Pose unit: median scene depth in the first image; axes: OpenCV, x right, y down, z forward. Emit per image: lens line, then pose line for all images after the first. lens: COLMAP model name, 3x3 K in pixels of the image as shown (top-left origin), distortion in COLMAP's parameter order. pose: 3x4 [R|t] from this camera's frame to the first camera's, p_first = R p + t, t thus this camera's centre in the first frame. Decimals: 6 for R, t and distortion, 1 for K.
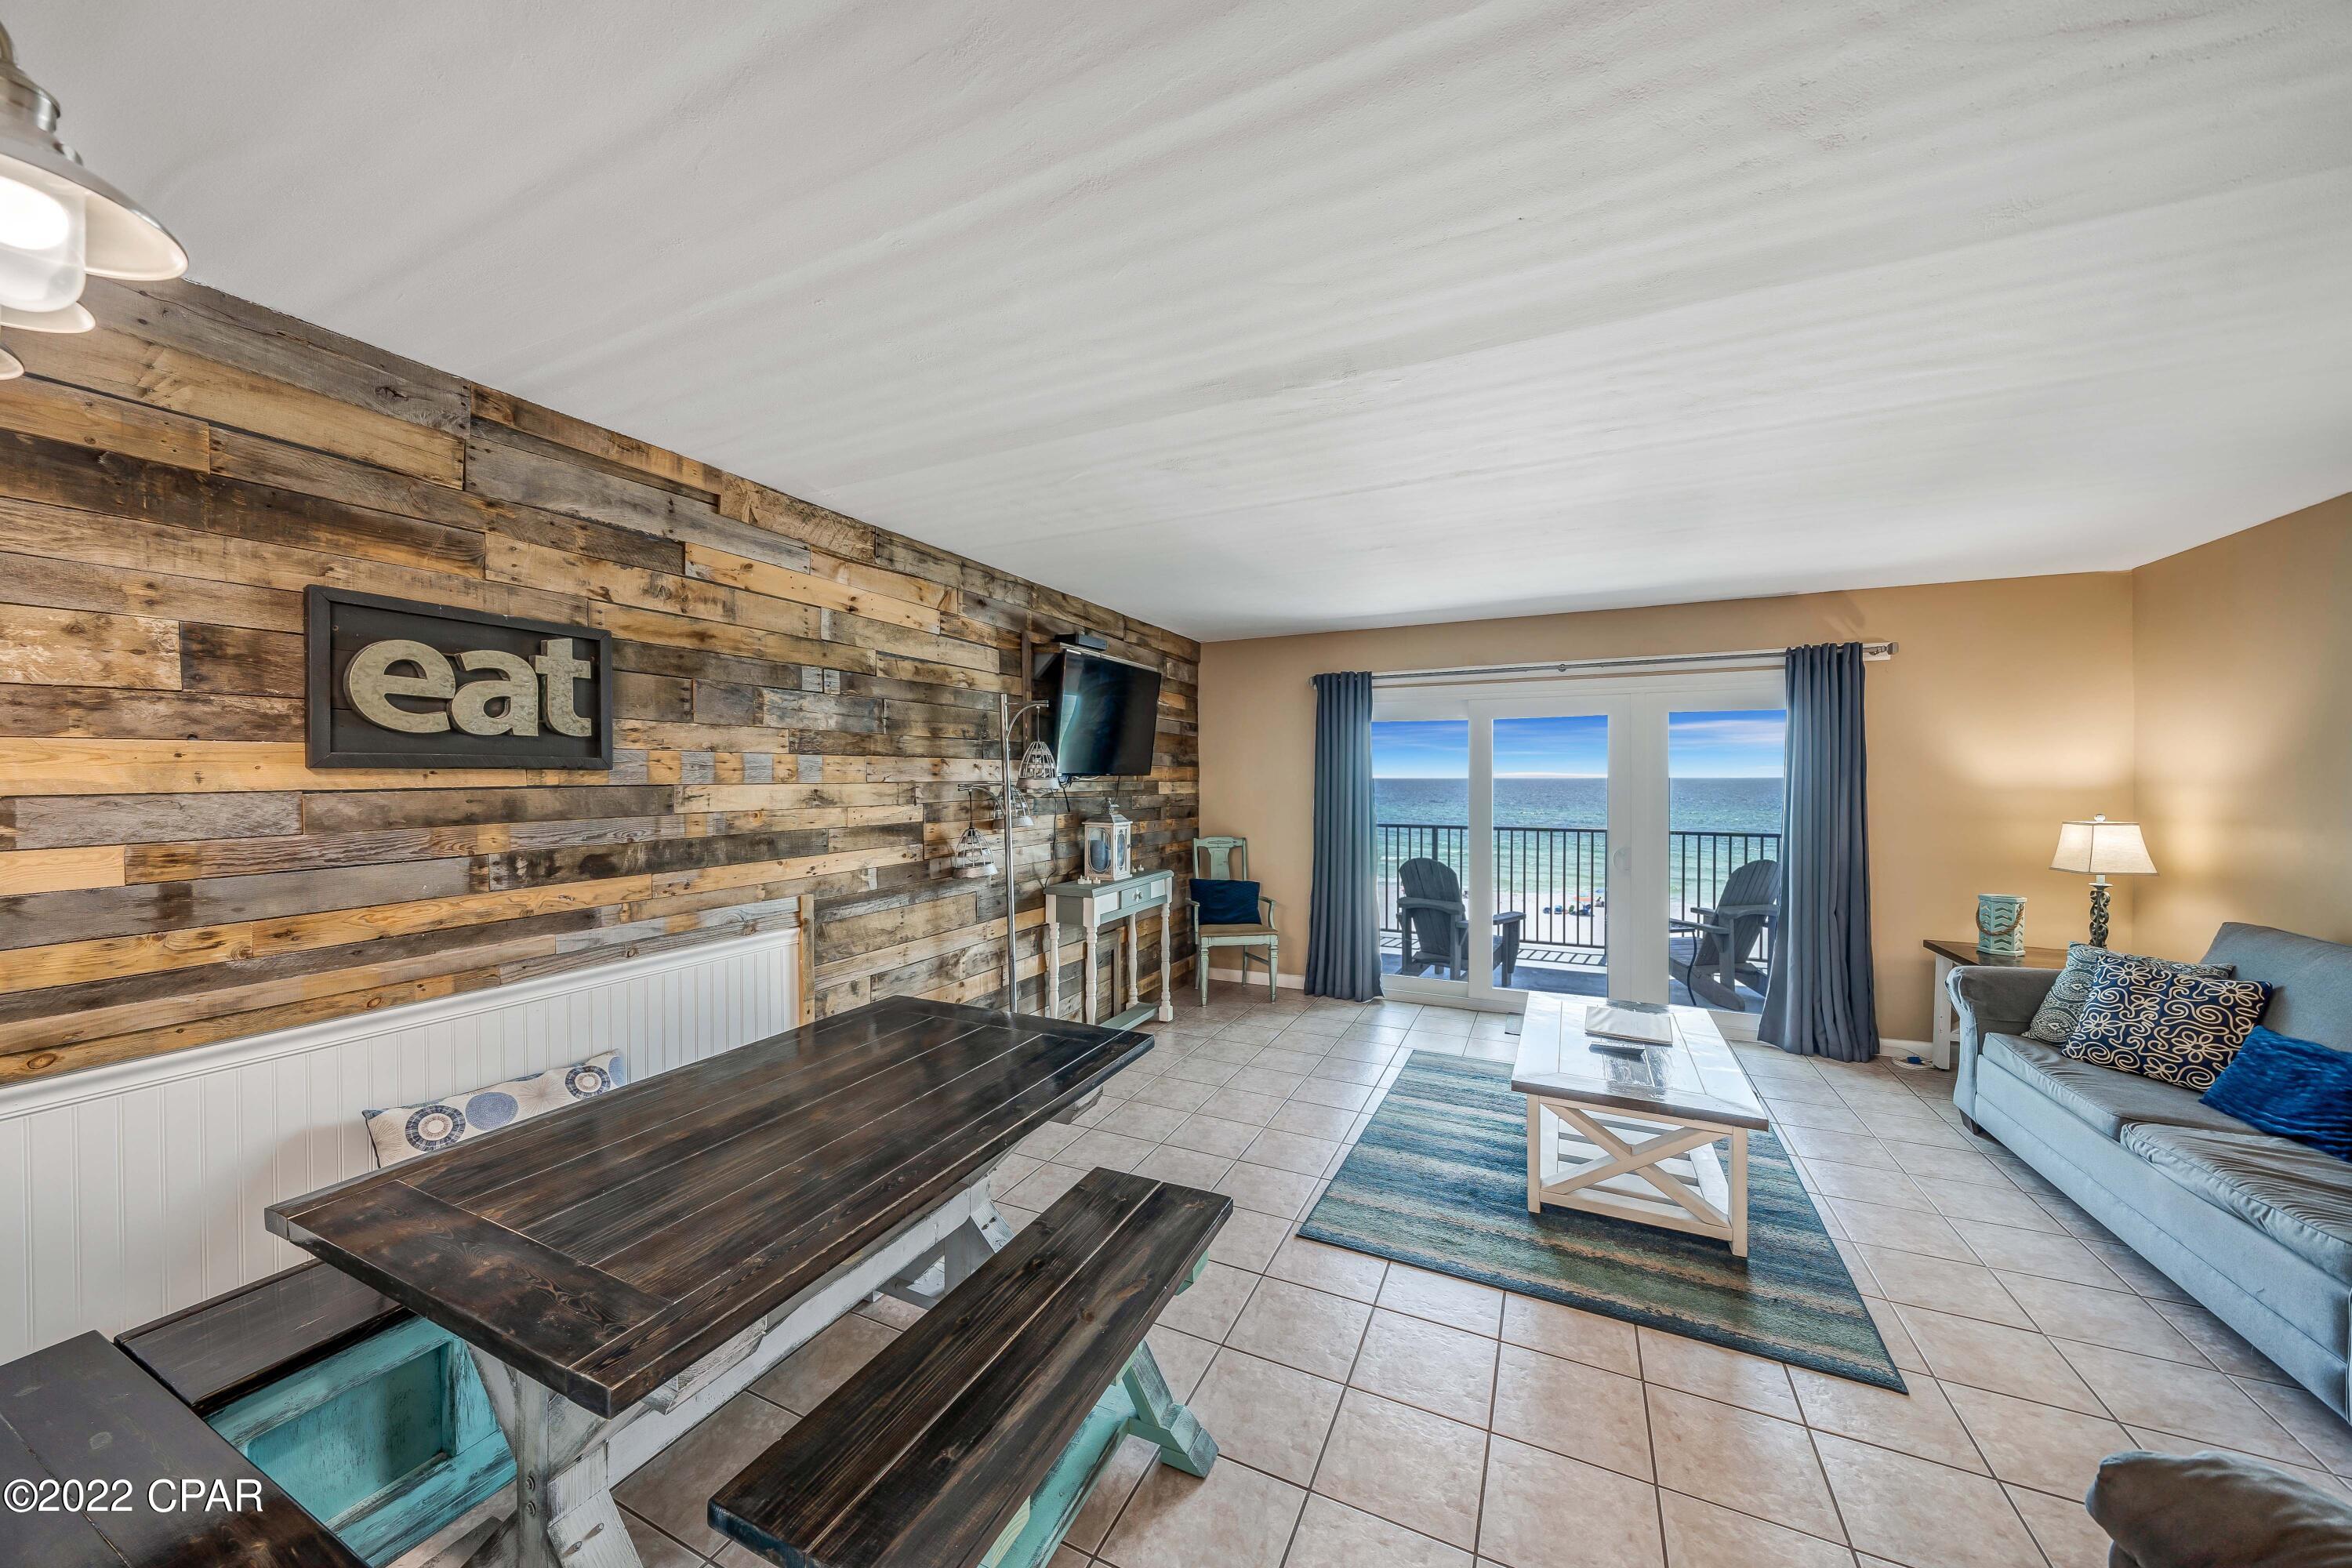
lens RADIAL K [[831.0, 0, 1160.0], [0, 831.0, 782.2], [0, 0, 1]] dist [-0.002239, -0.000299]
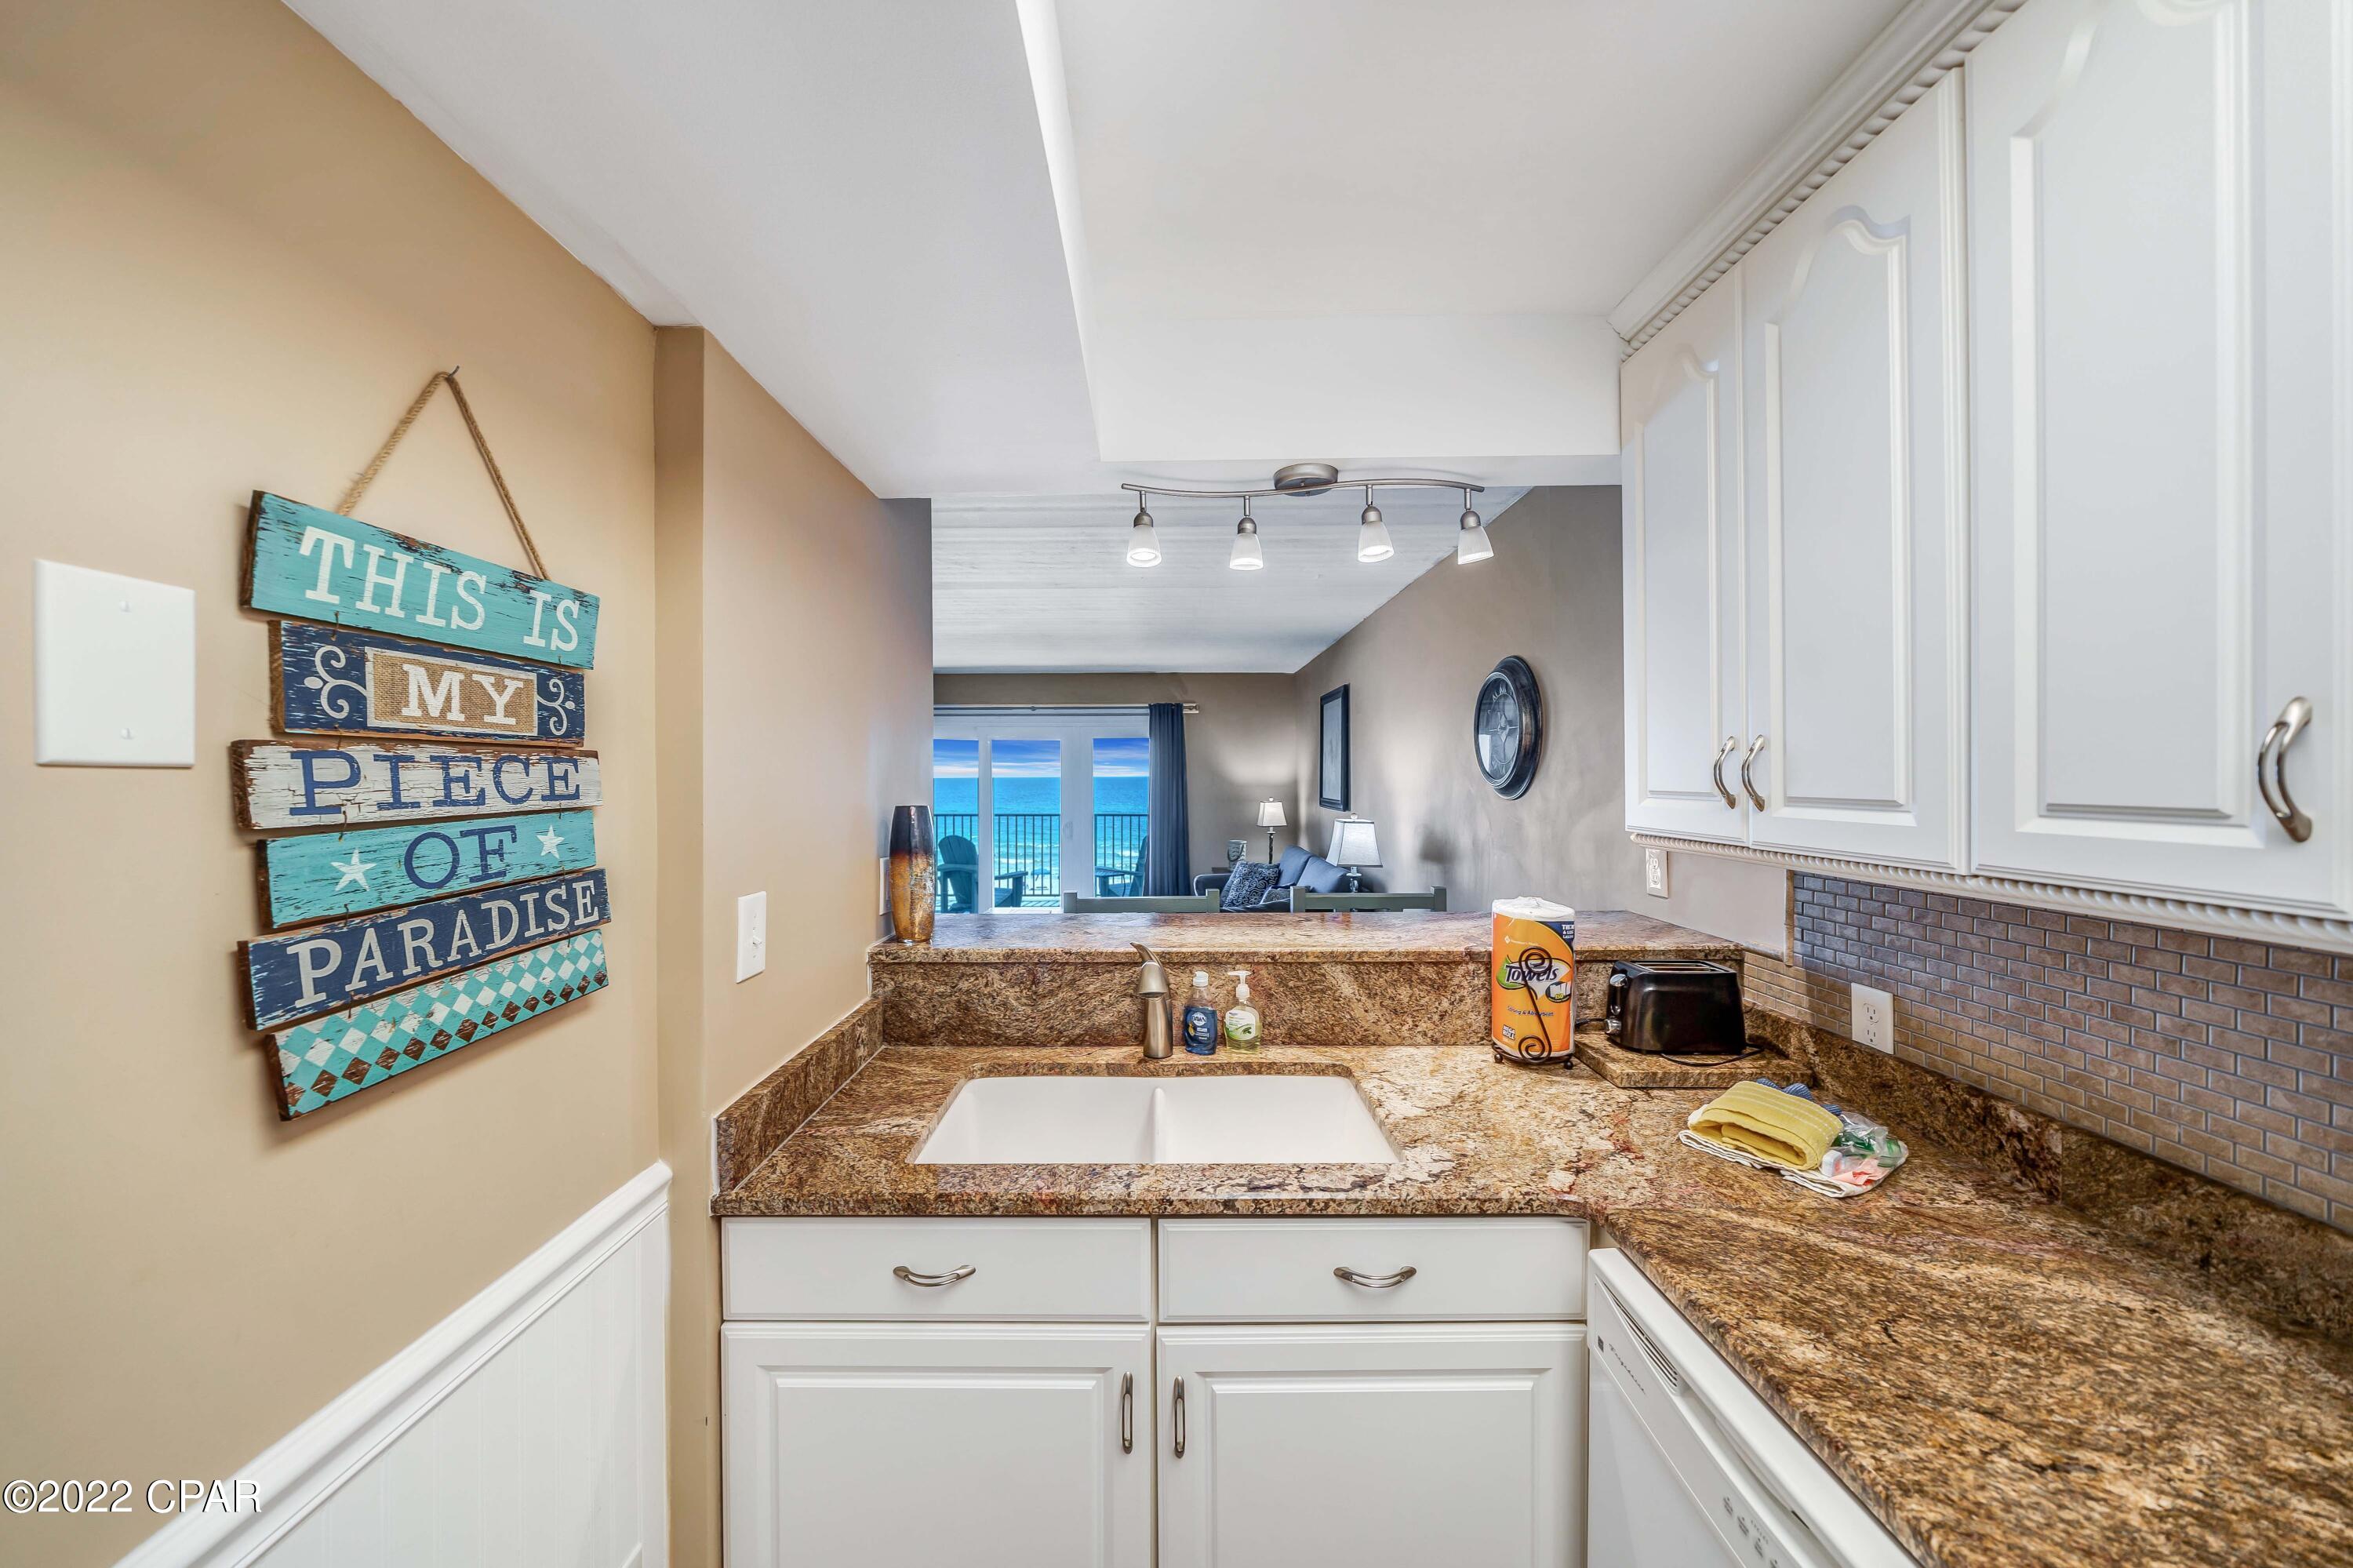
lens RADIAL K [[818.6, 0, 1164.4], [0, 818.6, 781.2], [0, 0, 1]] dist [-0.001964, -0.000098]
pose [[0.896969, -0.002413, 0.442087, 0.040799], [0.003202, 0.999994, -0.001038, 0.002310], [-0.442082, 0.002347, 0.896972, -0.707906]]
